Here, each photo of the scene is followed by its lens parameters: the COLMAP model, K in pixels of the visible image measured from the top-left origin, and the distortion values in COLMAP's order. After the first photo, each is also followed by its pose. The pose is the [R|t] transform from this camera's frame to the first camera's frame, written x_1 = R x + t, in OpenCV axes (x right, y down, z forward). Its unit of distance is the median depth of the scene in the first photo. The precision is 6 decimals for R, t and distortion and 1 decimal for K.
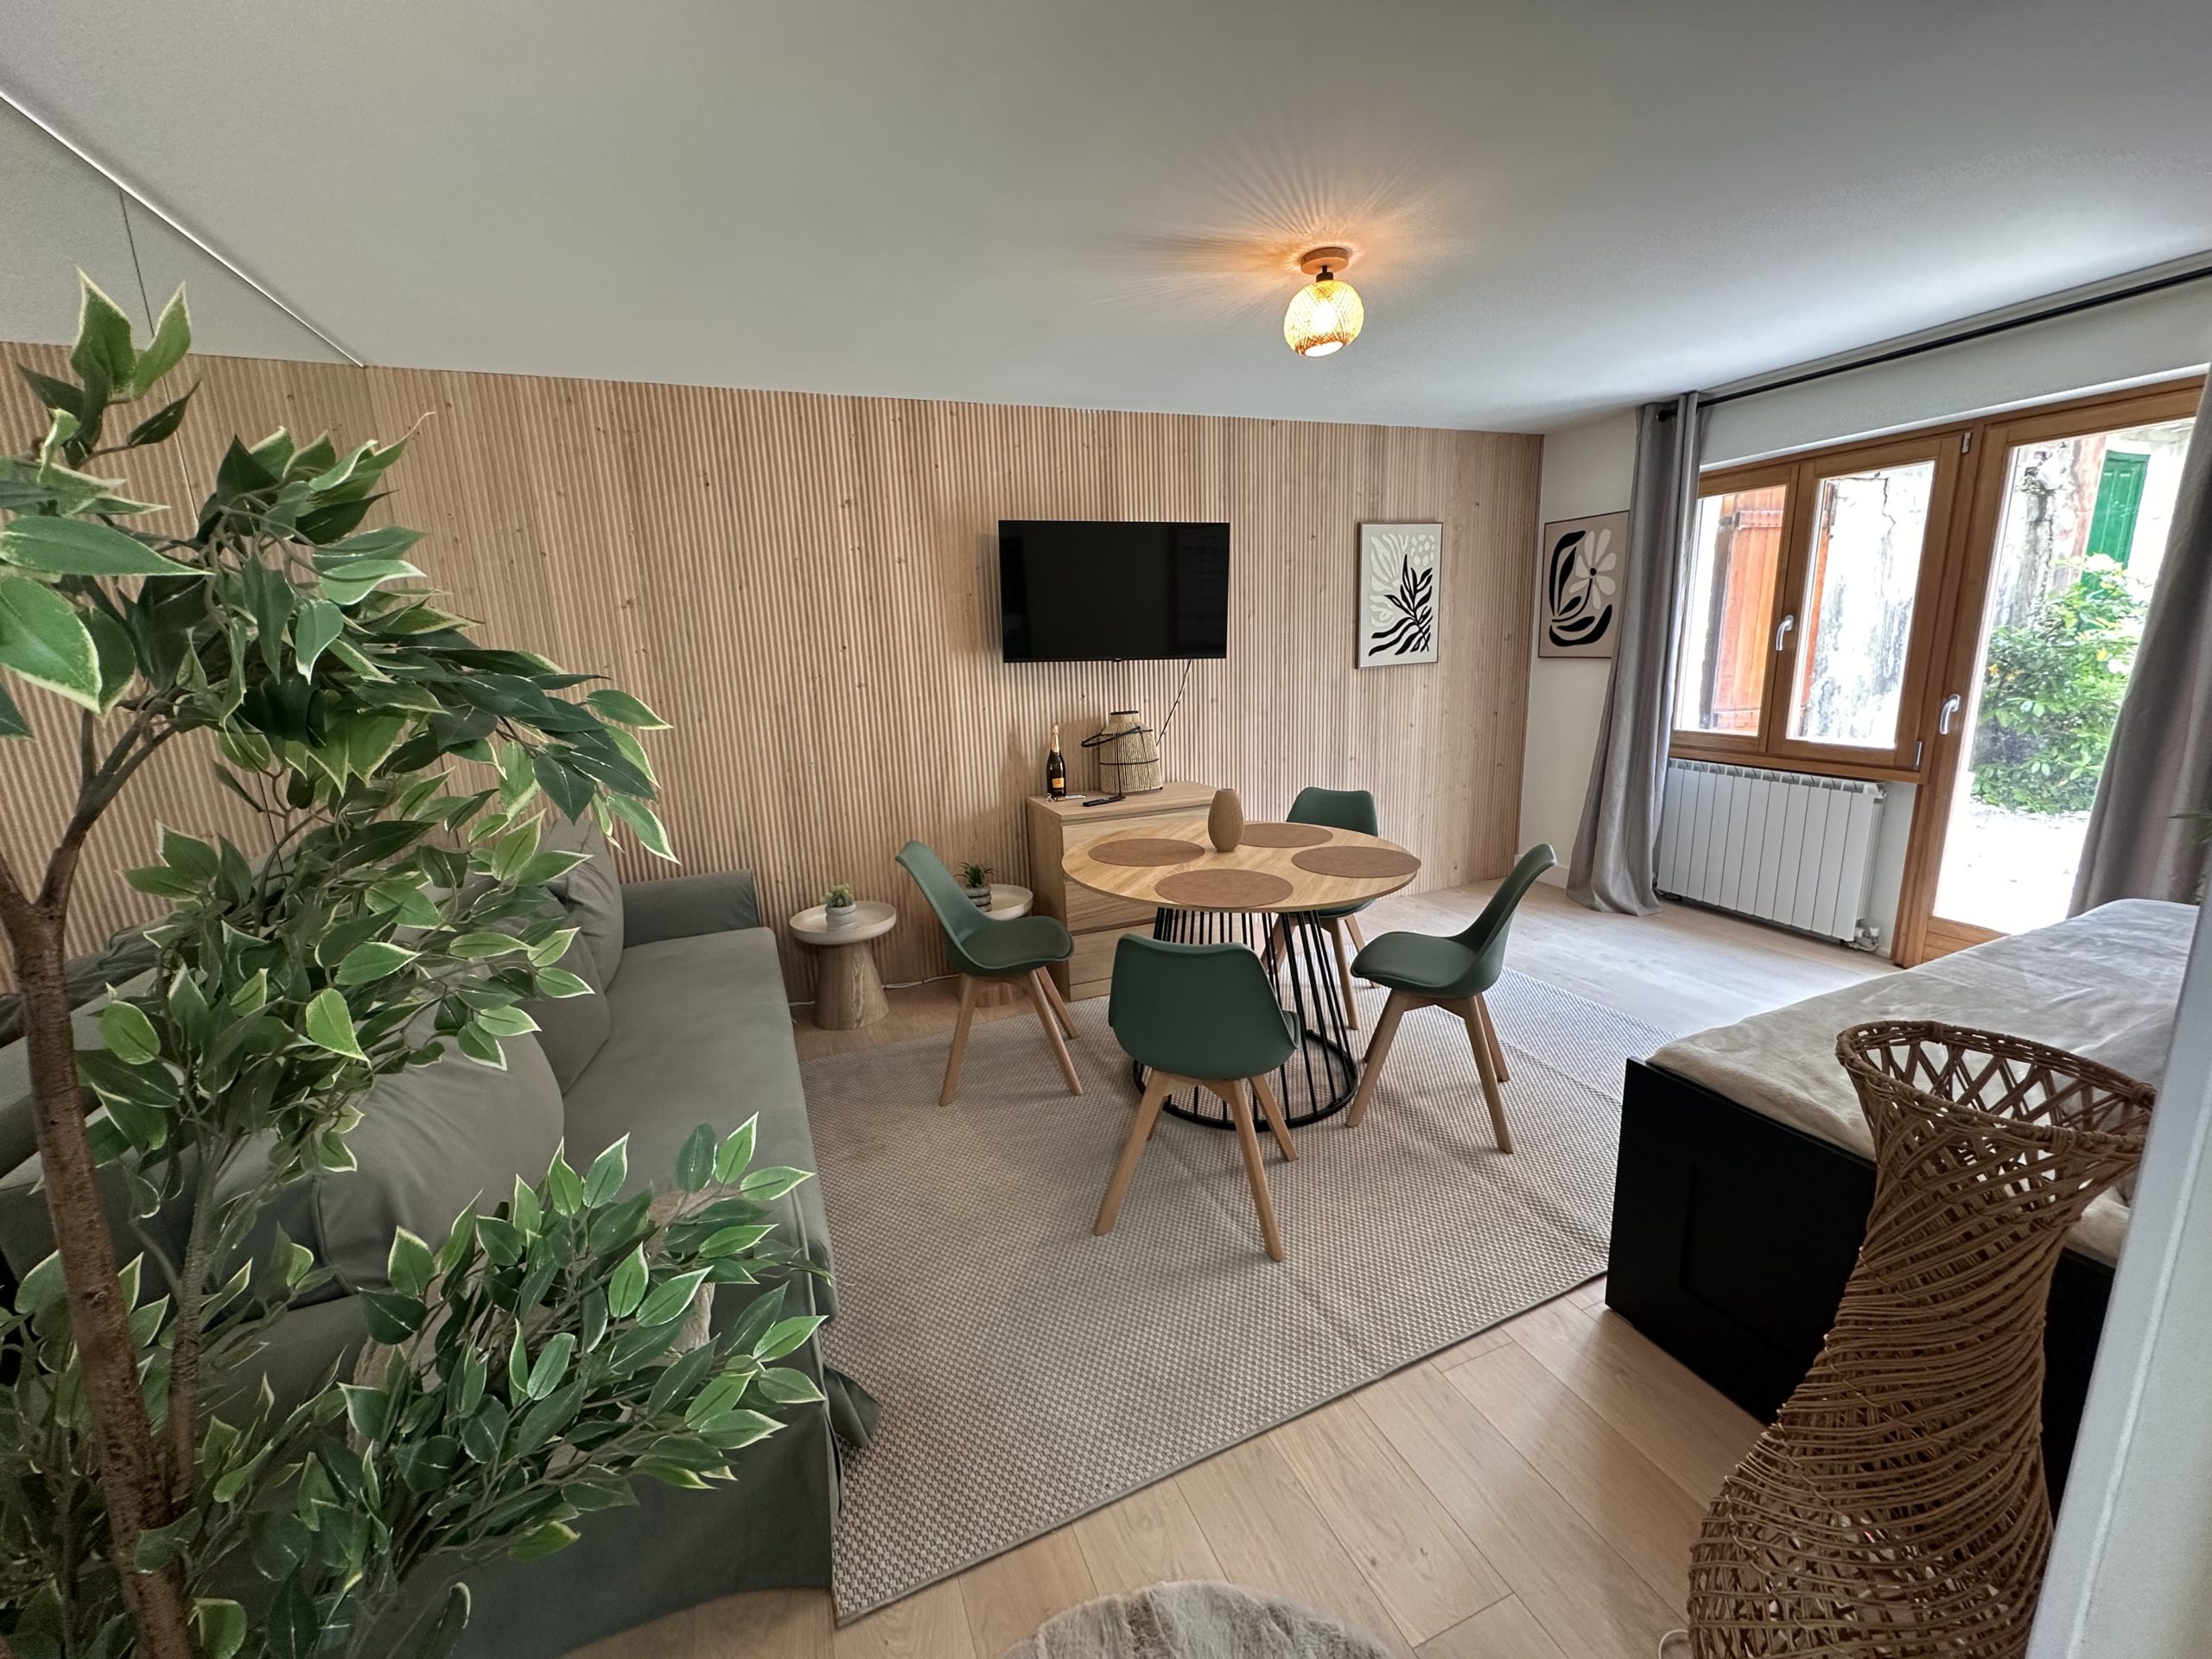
lens RADIAL K [[882.8, 0, 1107.8], [0, 882.8, 827.5], [0, 0, 1]] dist [-0.000678, 0.000268]
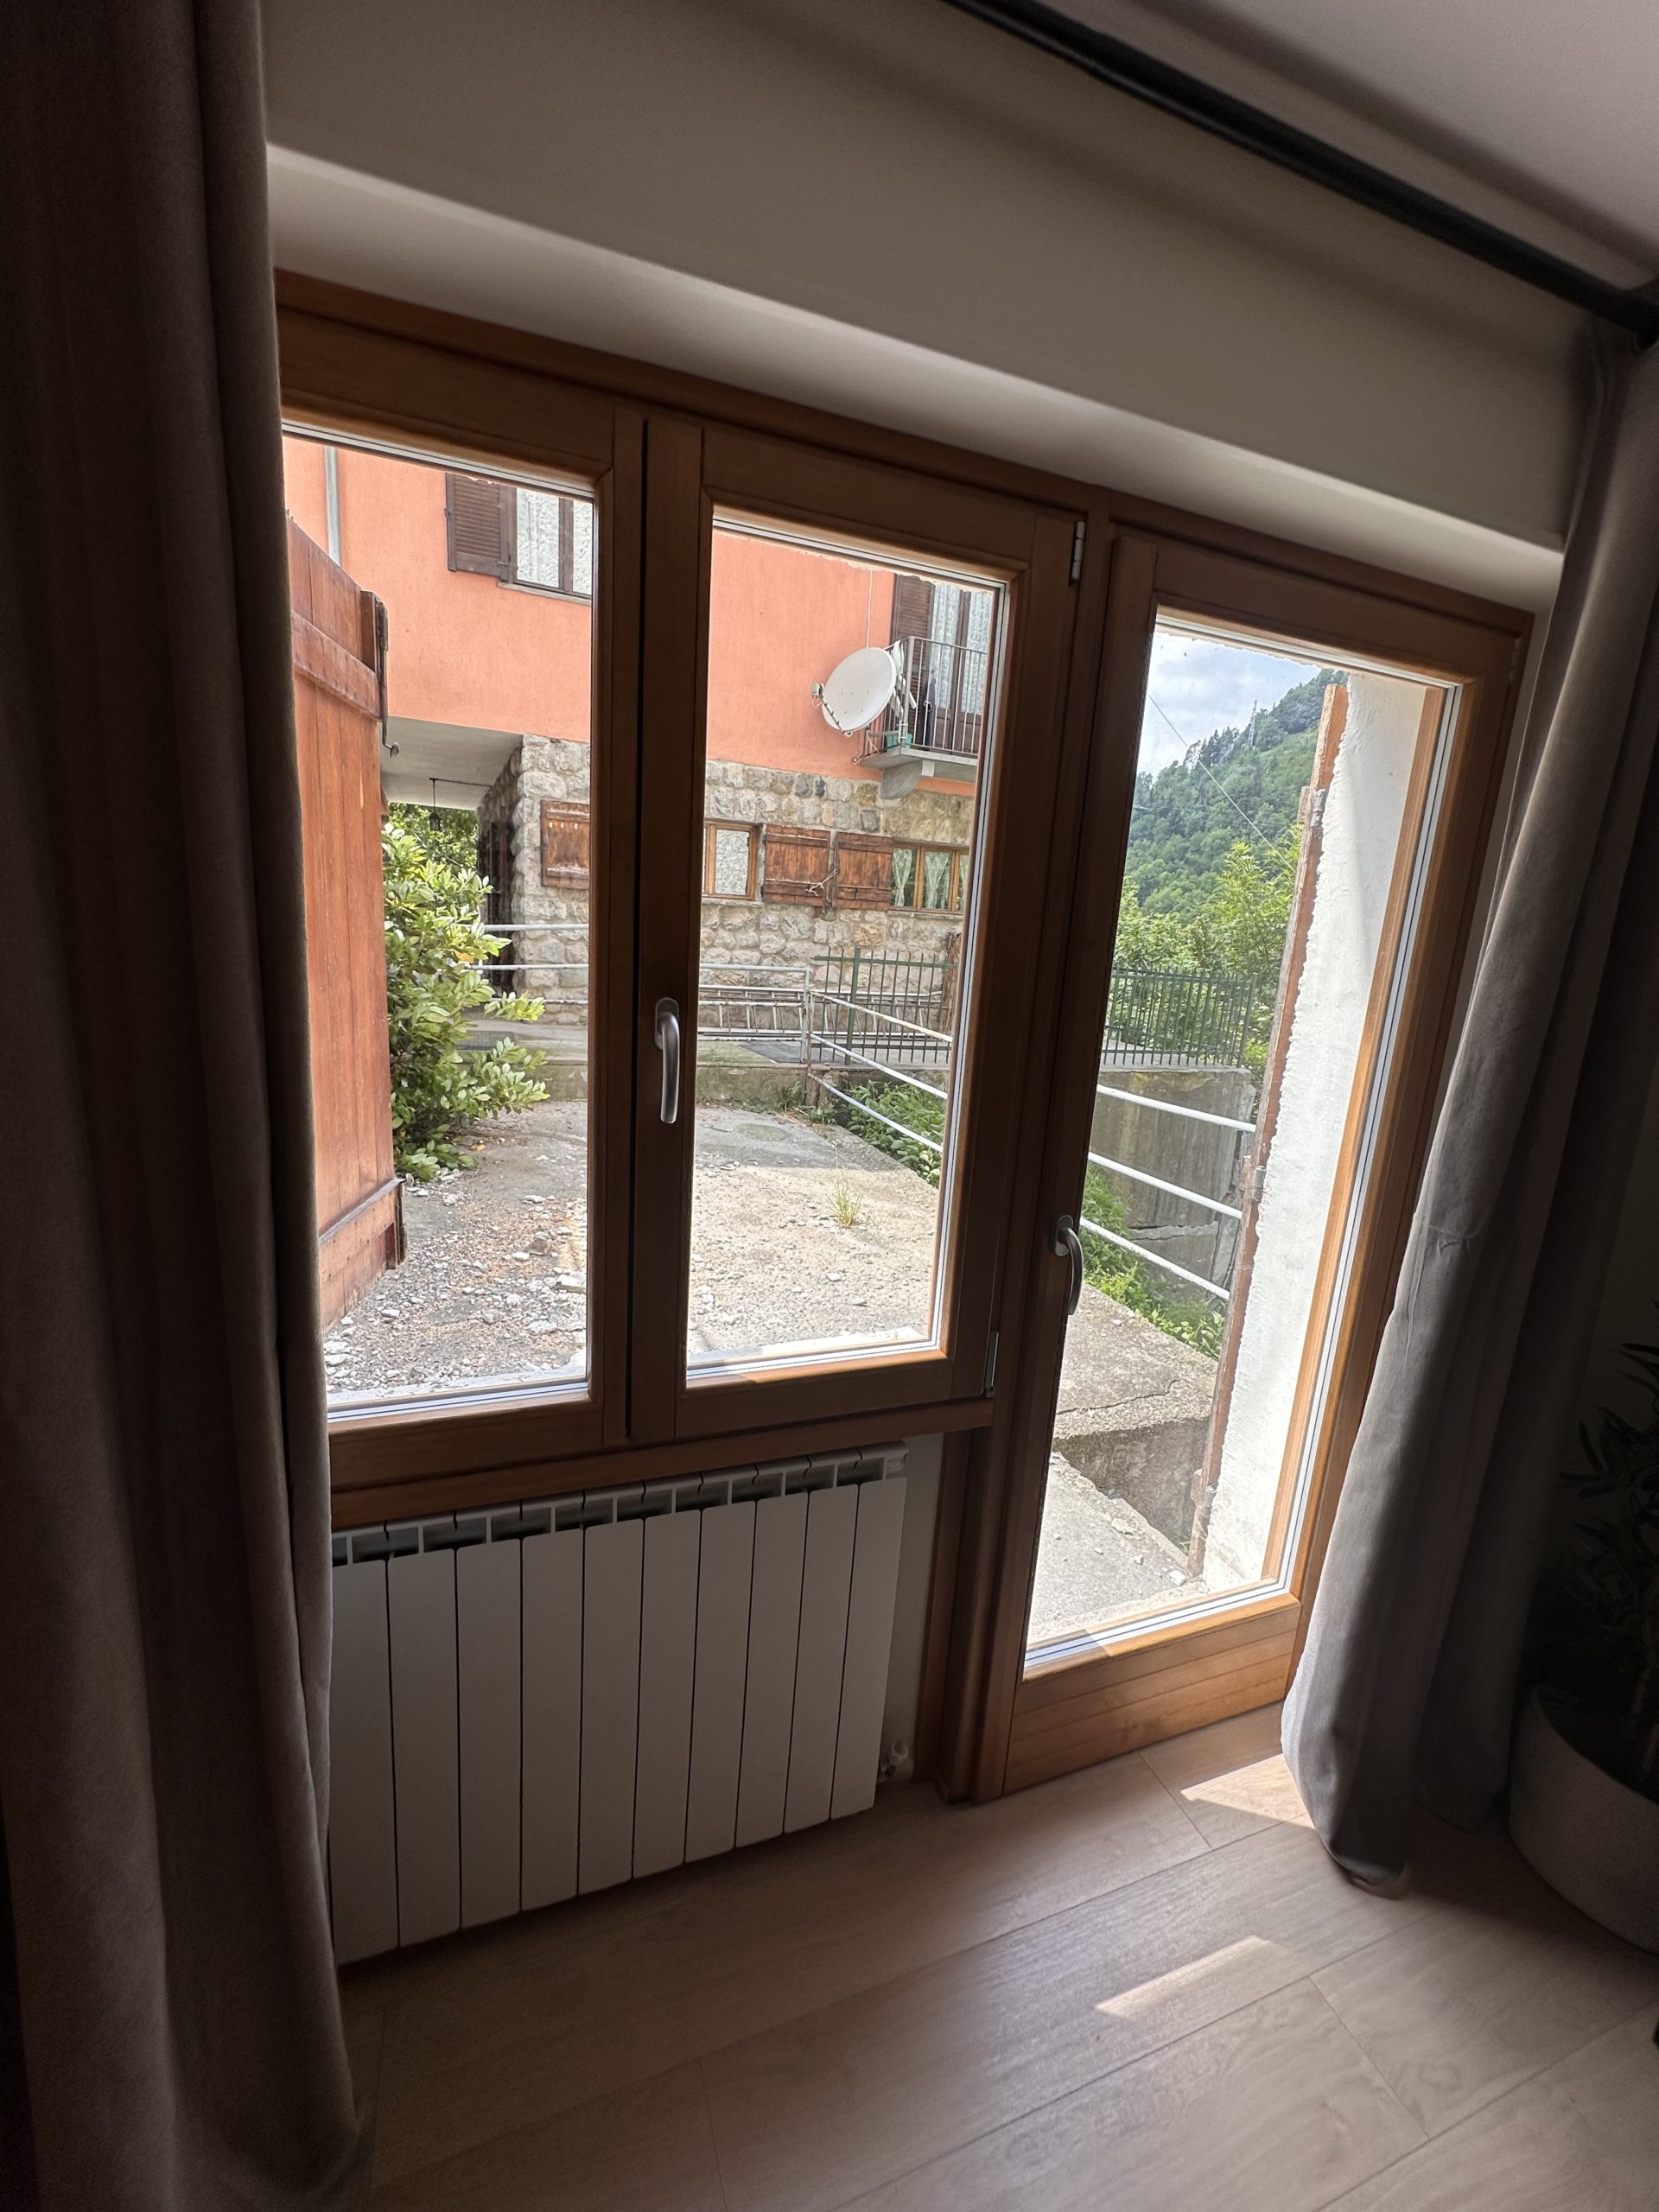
lens RADIAL K [[882.8, 0, 829.5], [0, 882.8, 1106.0], [0, 0, 1]] dist [-0.000678, 0.000268]
pose [[0.028263, -0.159134, 0.986852, 0.501762], [0.146863, 0.977194, 0.153370, -0.247226], [-0.988753, 0.140598, 0.050990, 0.959677]]
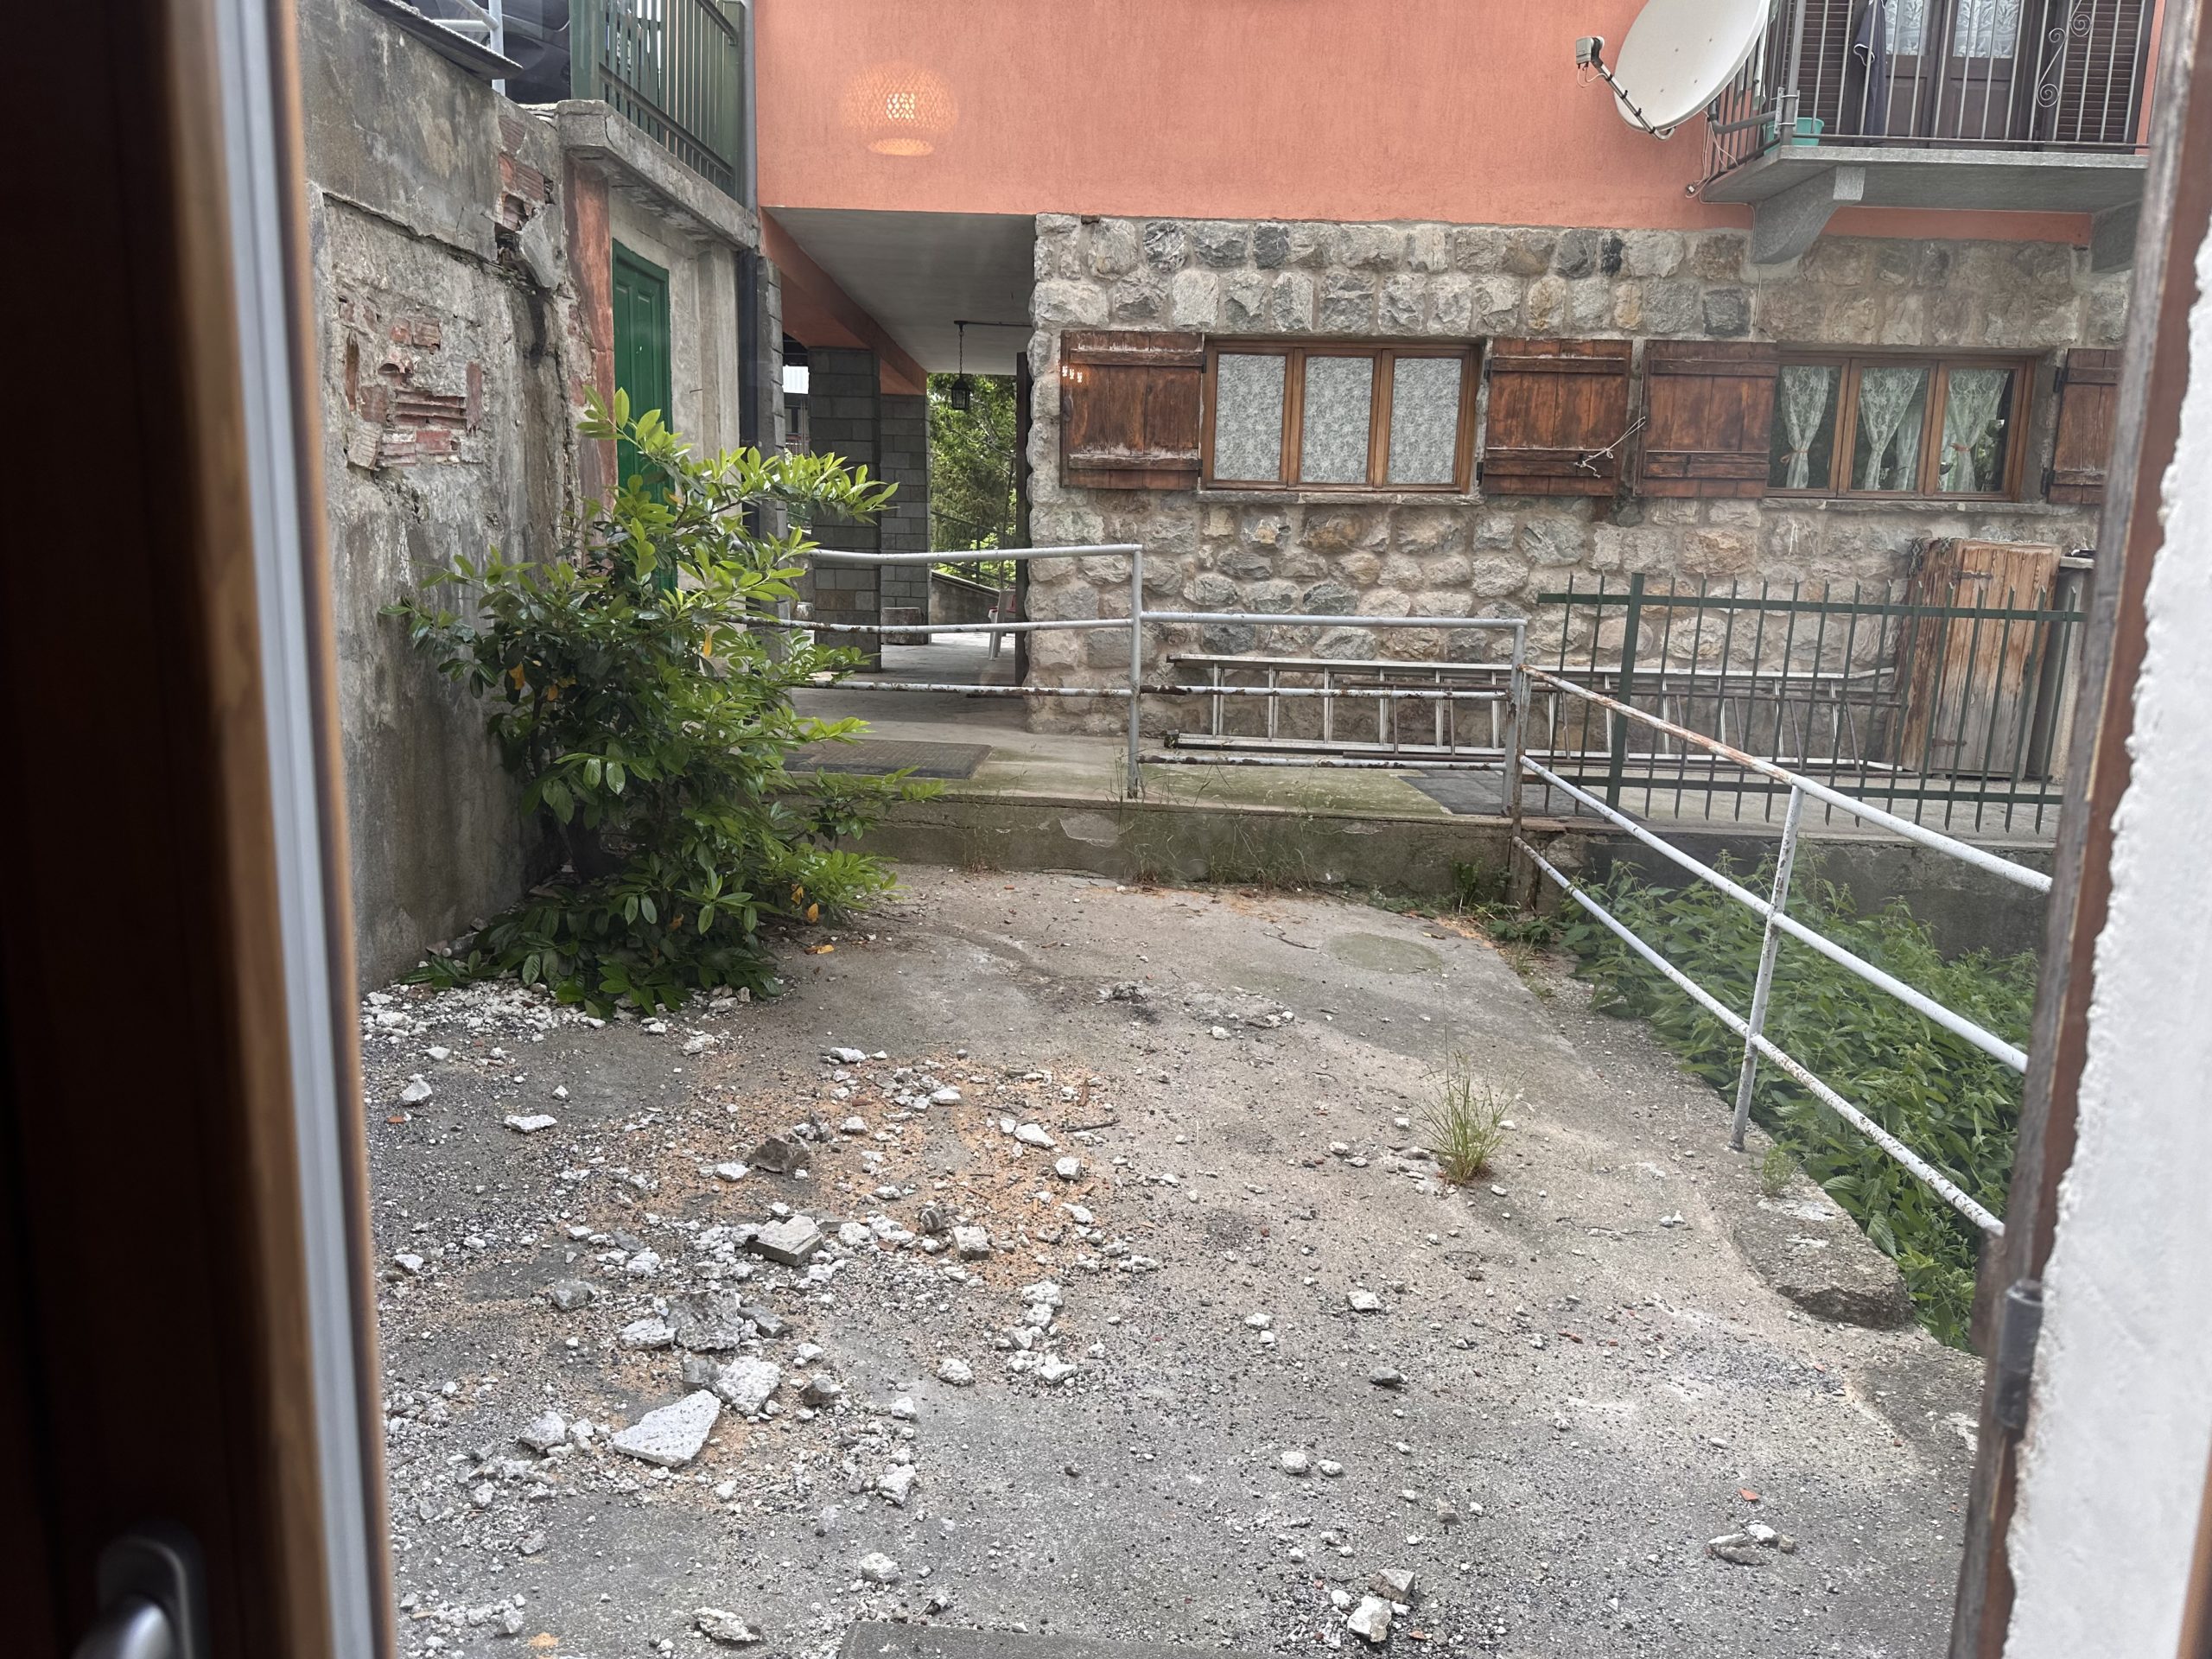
lens RADIAL K [[1540.5, 0, 1102.4], [0, 1540.5, 827.0], [0, 0, 1]] dist [0.133806, -0.236961]
pose [[0.426432, -0.113722, 0.897342, 0.775621], [0.148702, 0.987381, 0.054468, -0.188957], [-0.892213, 0.110209, 0.437961, 0.752784]]
